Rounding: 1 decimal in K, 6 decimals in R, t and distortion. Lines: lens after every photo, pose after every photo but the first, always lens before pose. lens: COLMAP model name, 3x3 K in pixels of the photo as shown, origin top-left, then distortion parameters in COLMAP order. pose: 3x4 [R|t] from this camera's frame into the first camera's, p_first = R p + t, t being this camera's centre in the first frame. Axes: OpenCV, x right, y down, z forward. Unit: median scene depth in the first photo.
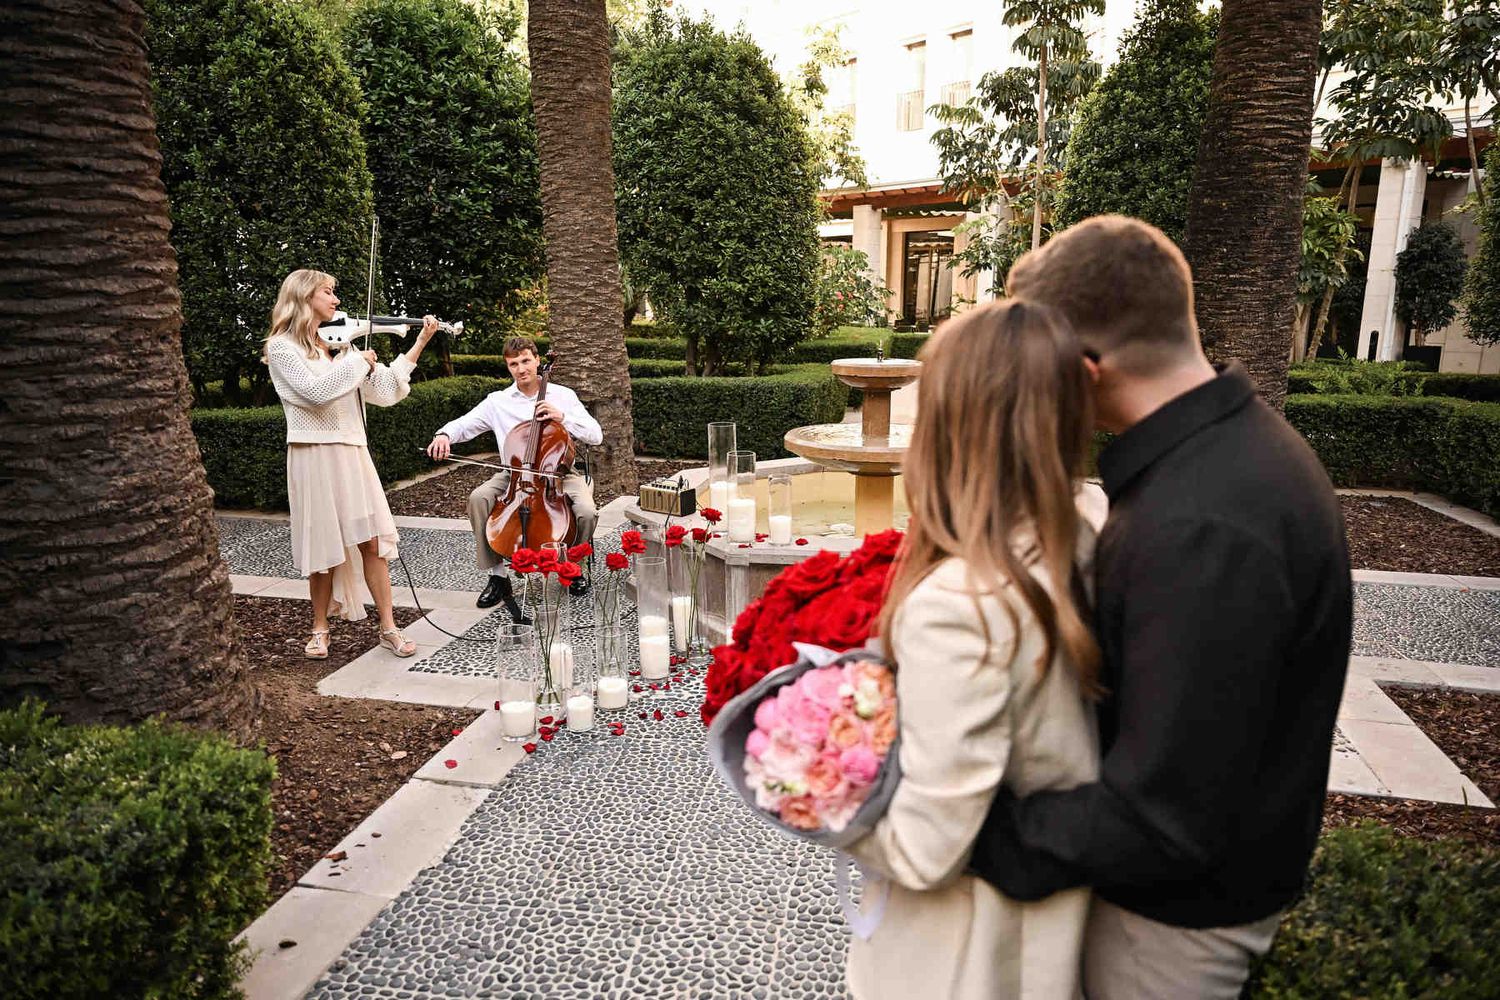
lens RADIAL K [[976.5, 0, 750.0], [0, 976.5, 500.0], [0, 0, 1]] dist [-0.005823, 0.001191]
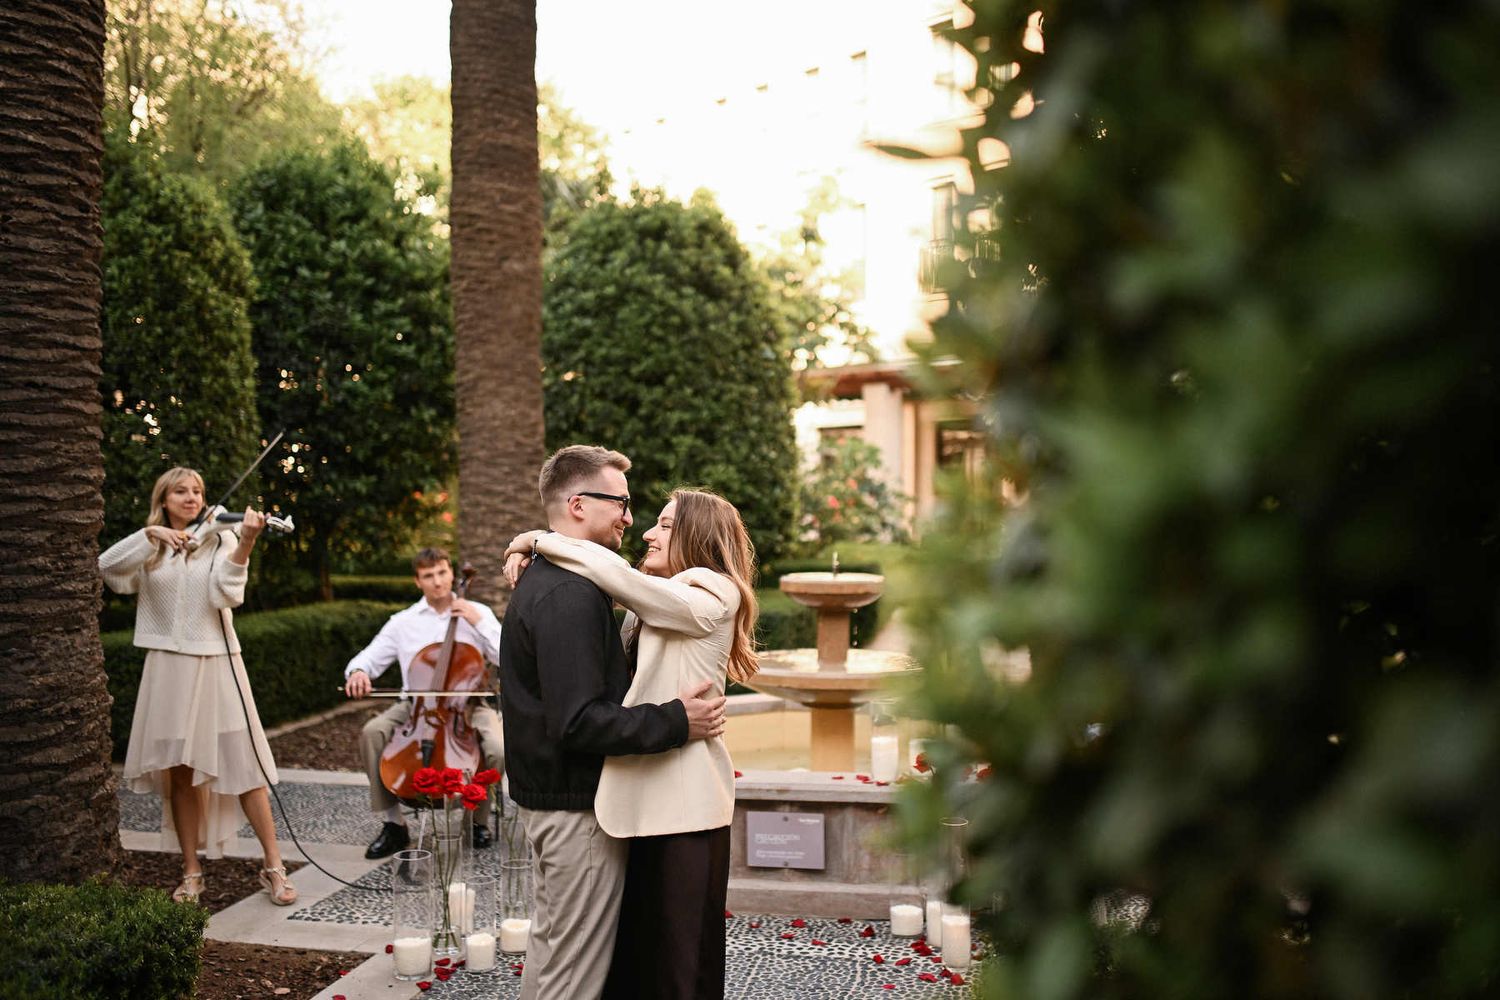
lens RADIAL K [[1423.3, 0, 750.0], [0, 1423.3, 500.0], [0, 0, 1]] dist [-0.068896, 0.100345]
pose [[0.999974, 0.002573, 0.006719, 0.034355], [-0.001132, 0.978502, -0.206237, 0.039545], [-0.007105, 0.206224, 0.978479, -0.192210]]
